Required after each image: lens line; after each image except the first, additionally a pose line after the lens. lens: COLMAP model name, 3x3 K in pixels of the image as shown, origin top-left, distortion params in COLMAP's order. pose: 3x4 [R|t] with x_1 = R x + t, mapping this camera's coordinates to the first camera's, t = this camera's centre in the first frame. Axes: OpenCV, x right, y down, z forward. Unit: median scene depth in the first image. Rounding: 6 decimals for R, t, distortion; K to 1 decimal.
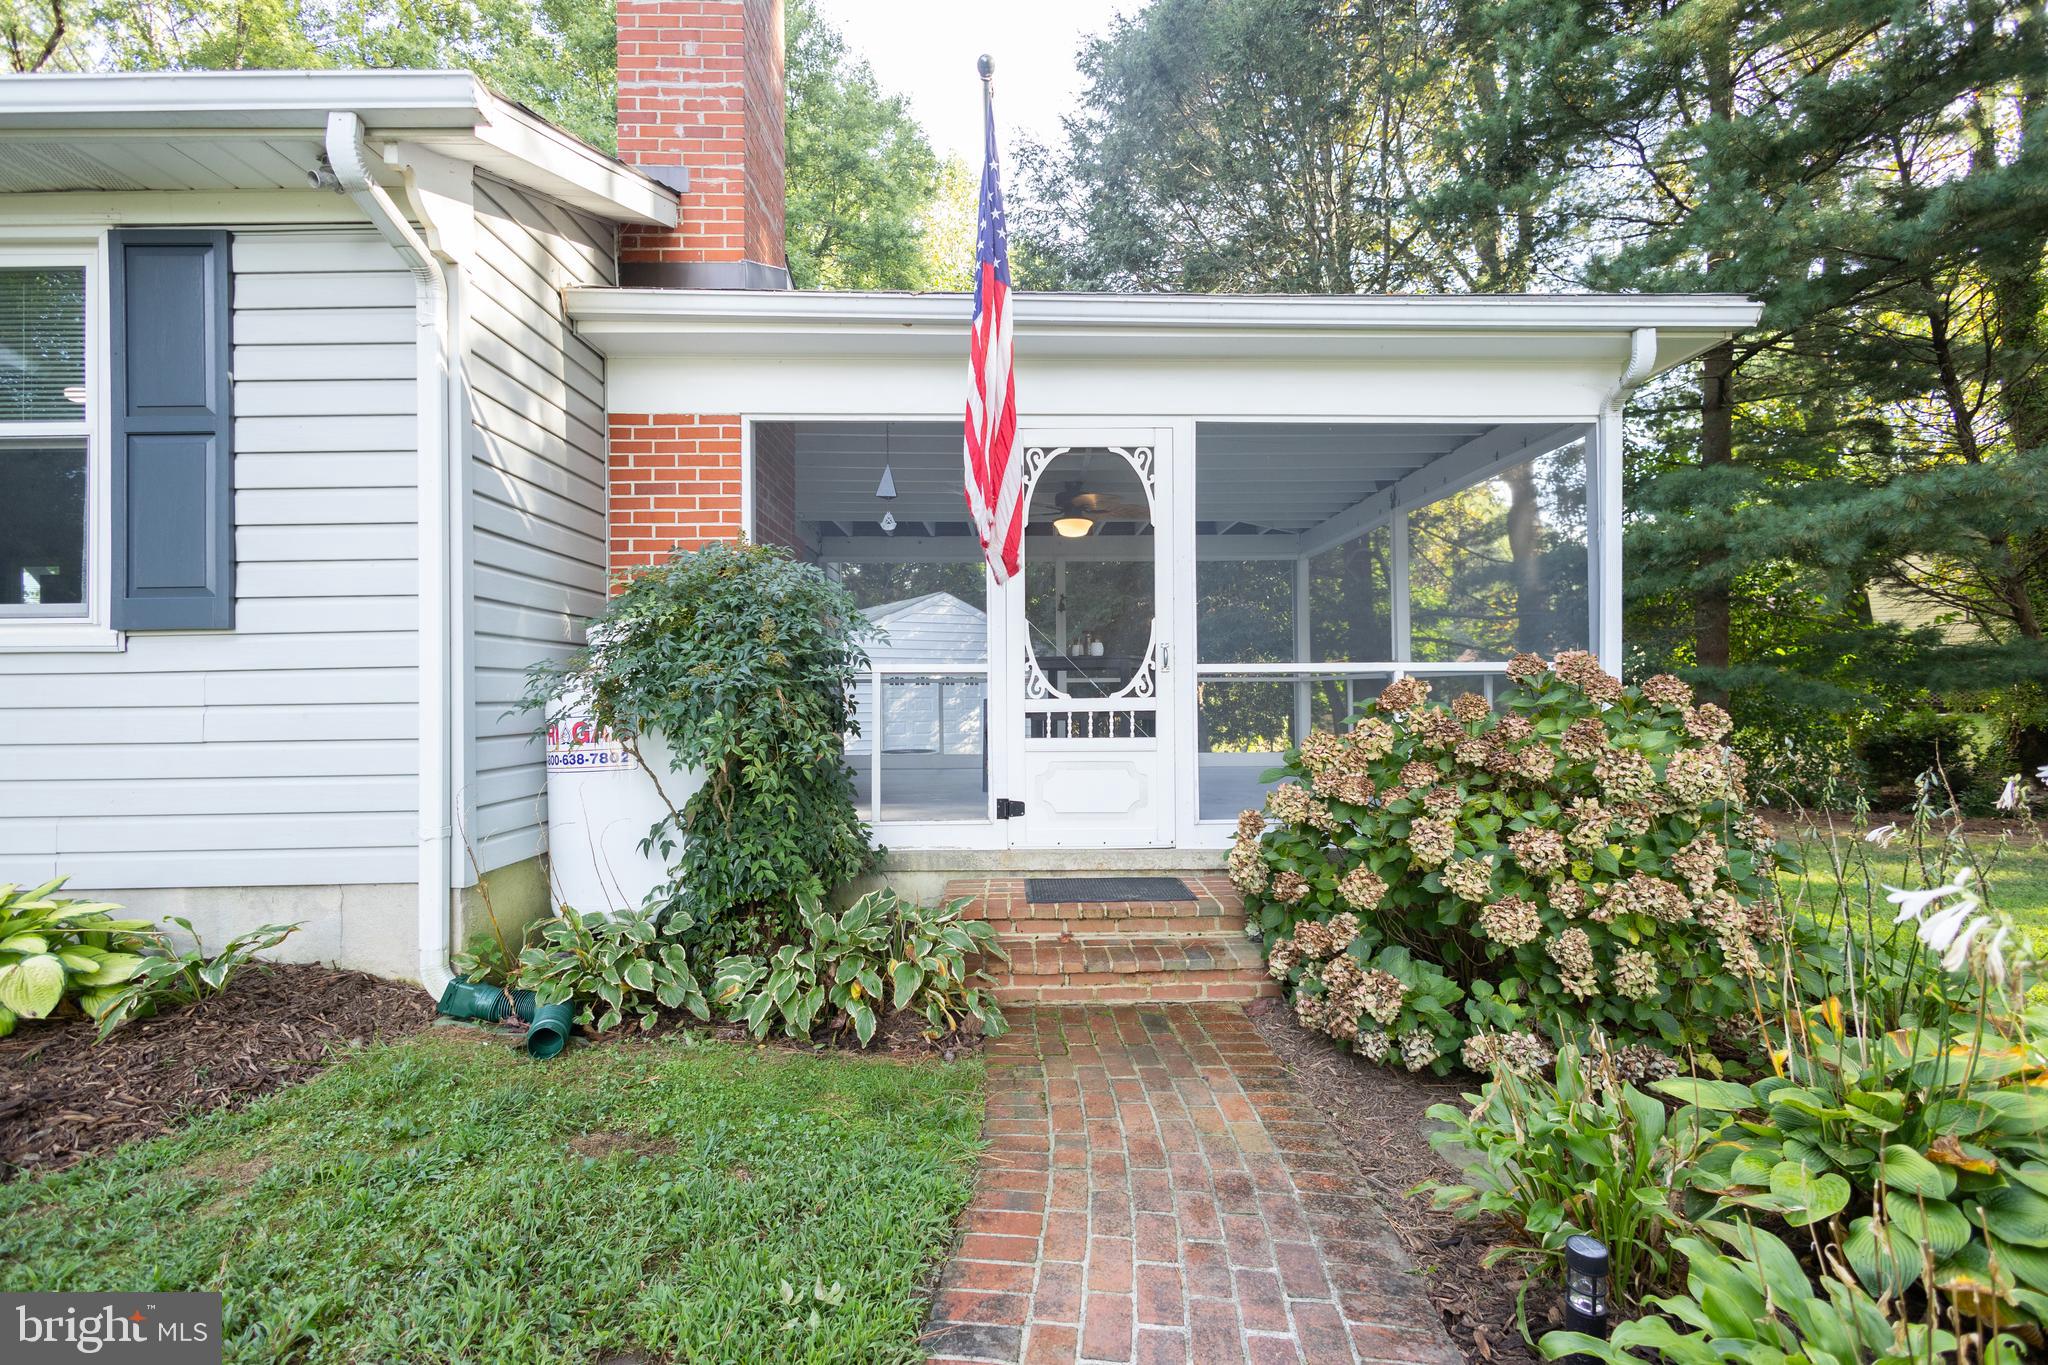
lens RADIAL K [[948.9, 0, 1035.8], [0, 948.9, 681.1], [0, 0, 1]] dist [0.004069, 0.000412]
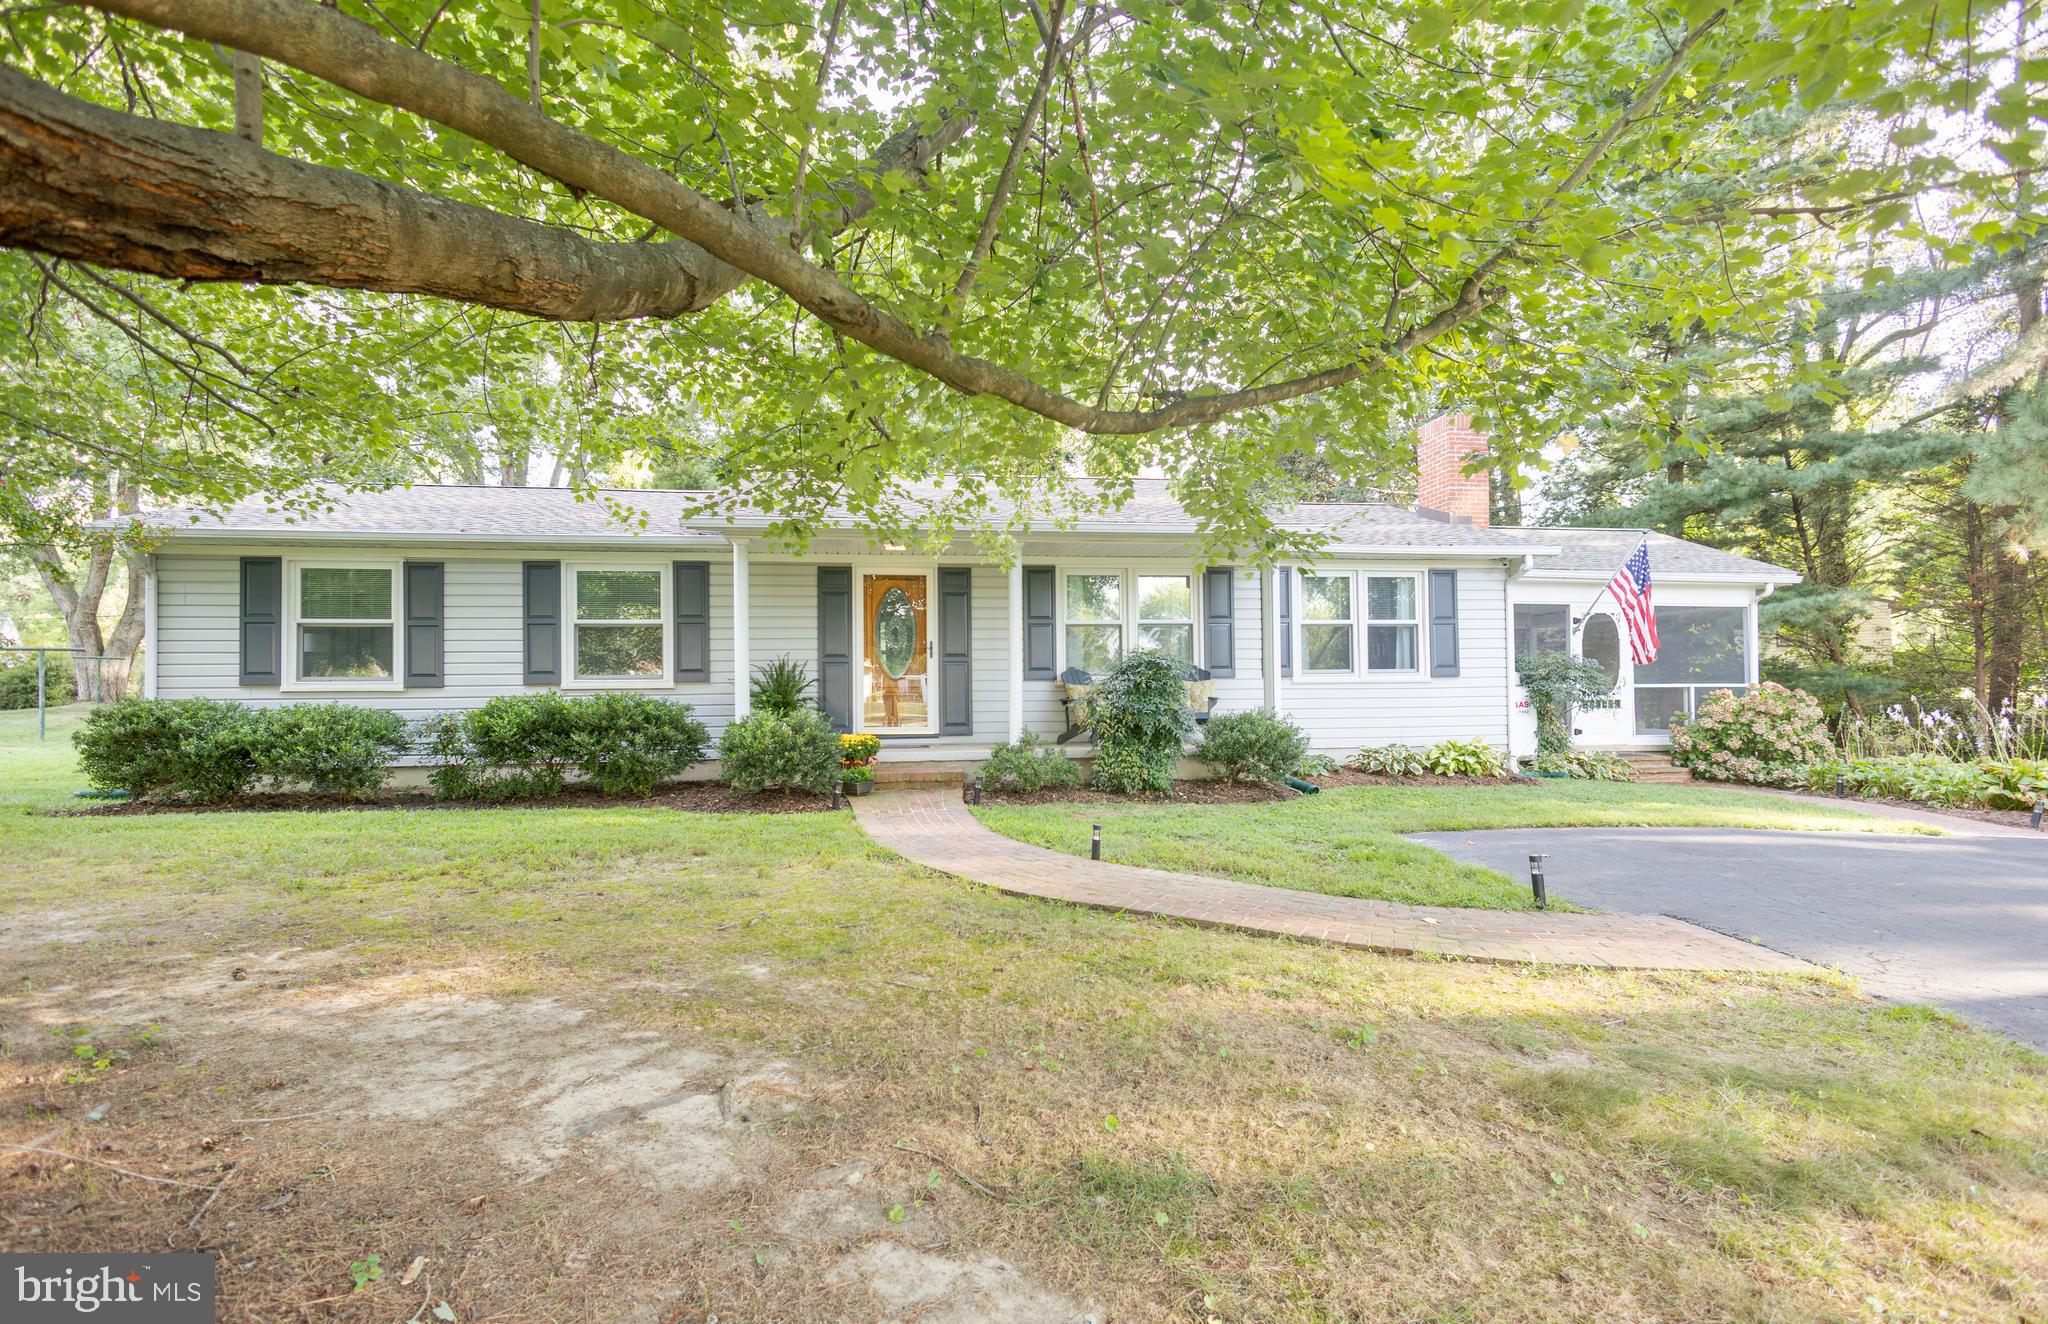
lens RADIAL K [[955.3, 0, 1023.6], [0, 955.3, 661.7], [0, 0, 1]] dist [0.003727, 0.000294]
pose [[0.990527, 0.006225, 0.137175, -3.066430], [-0.003470, 0.999788, -0.020314, -0.029913], [-0.137272, 0.019646, 0.990338, -2.498636]]
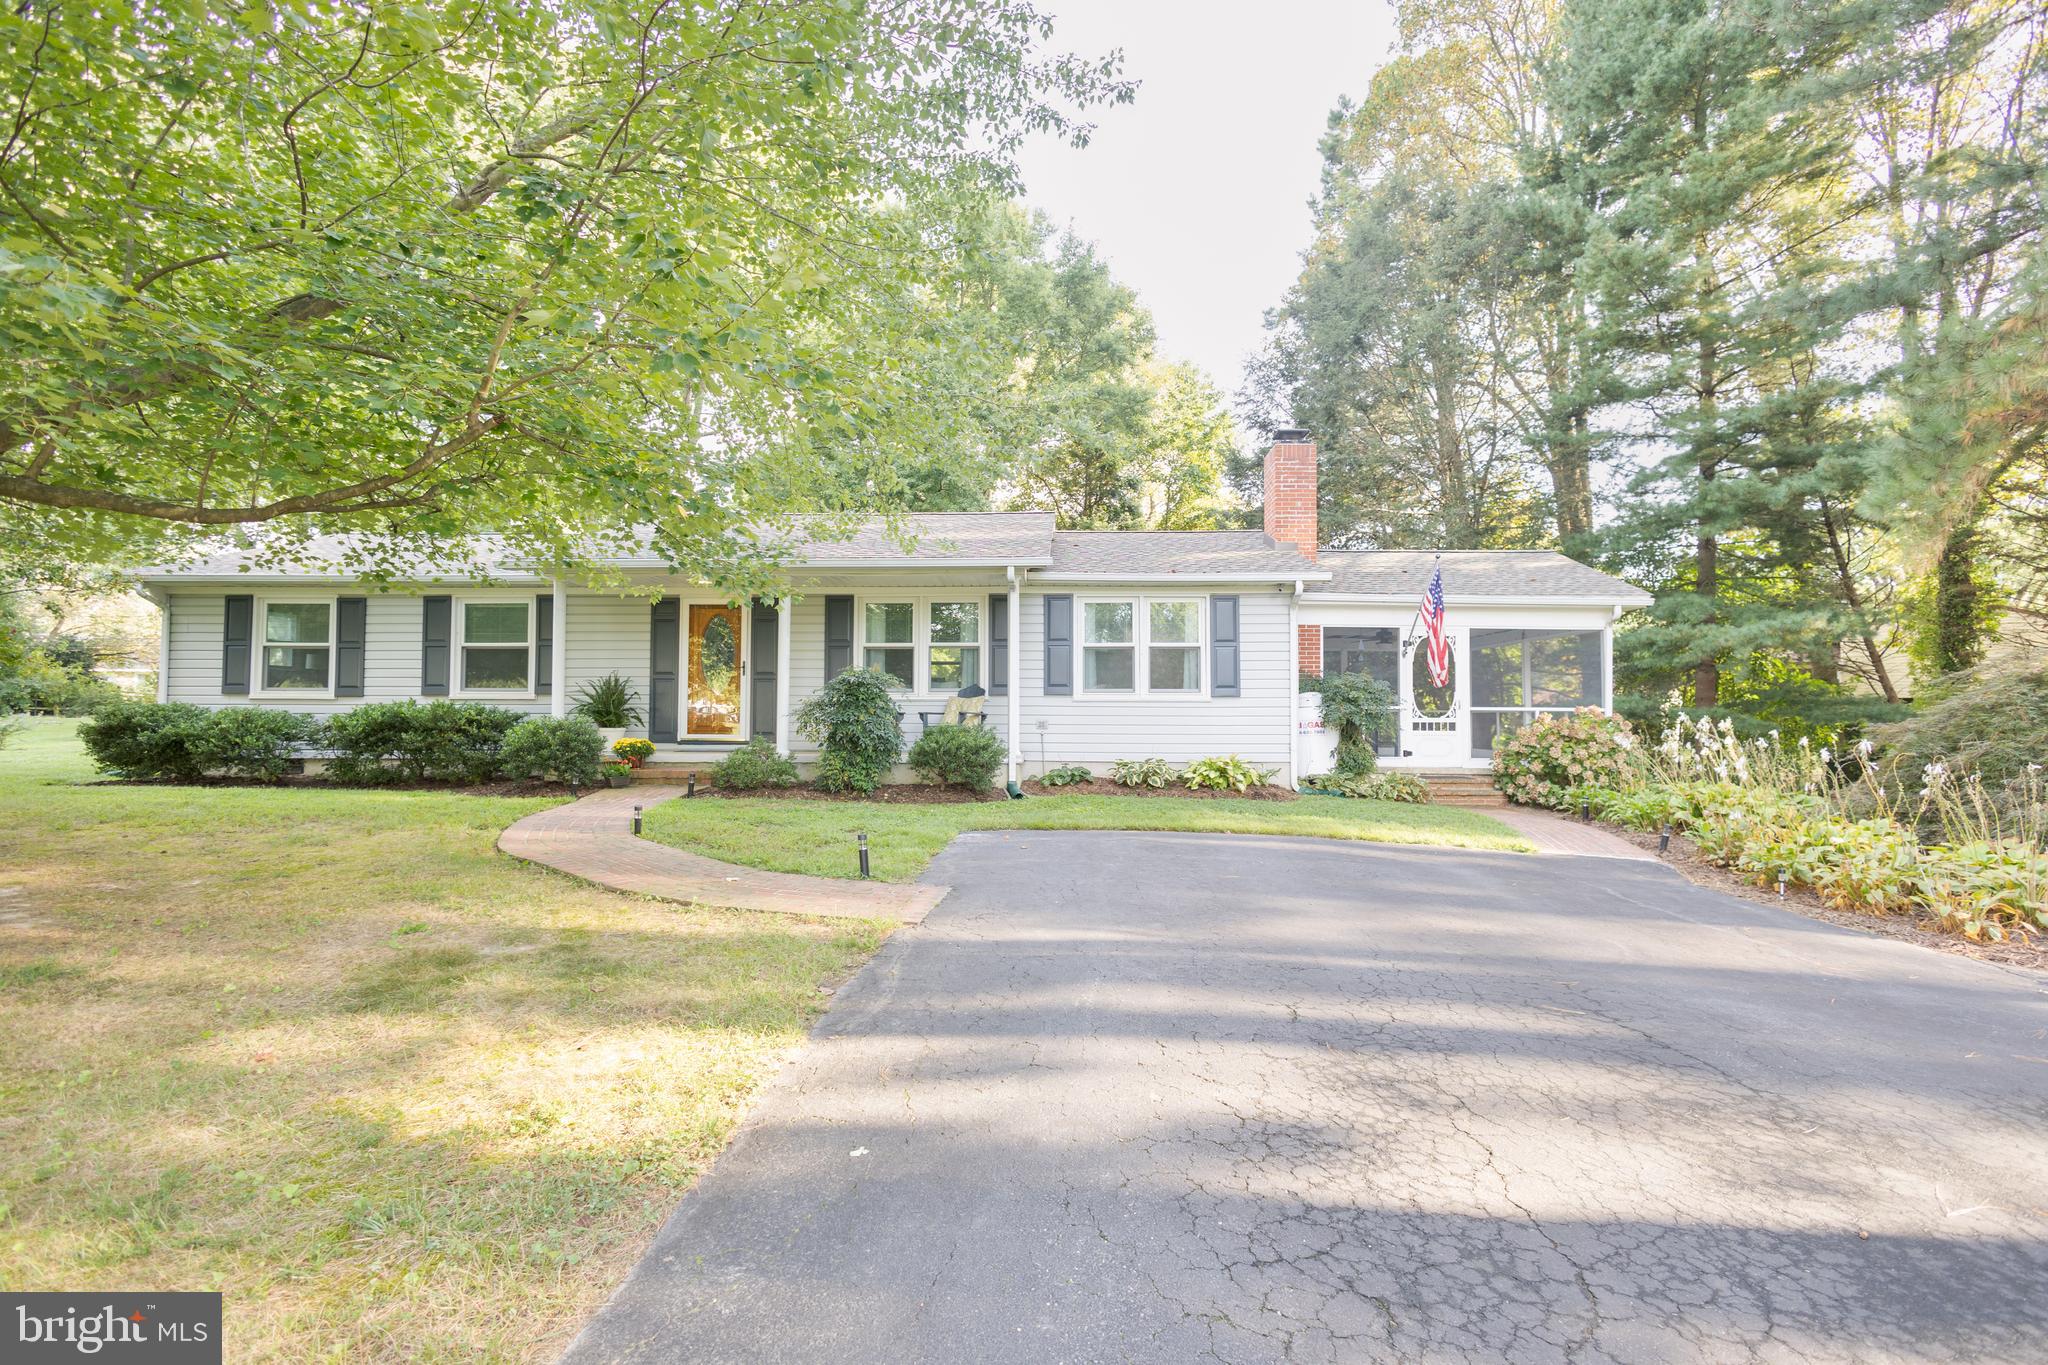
lens RADIAL K [[948.9, 0, 1042.6], [0, 948.9, 681.8], [0, 0, 1]] dist [0.004069, 0.000412]
pose [[0.998799, 0.013275, -0.047164, -1.476476], [-0.014393, 0.999622, -0.023445, -0.011804], [0.046835, 0.024095, 0.998612, -2.953622]]
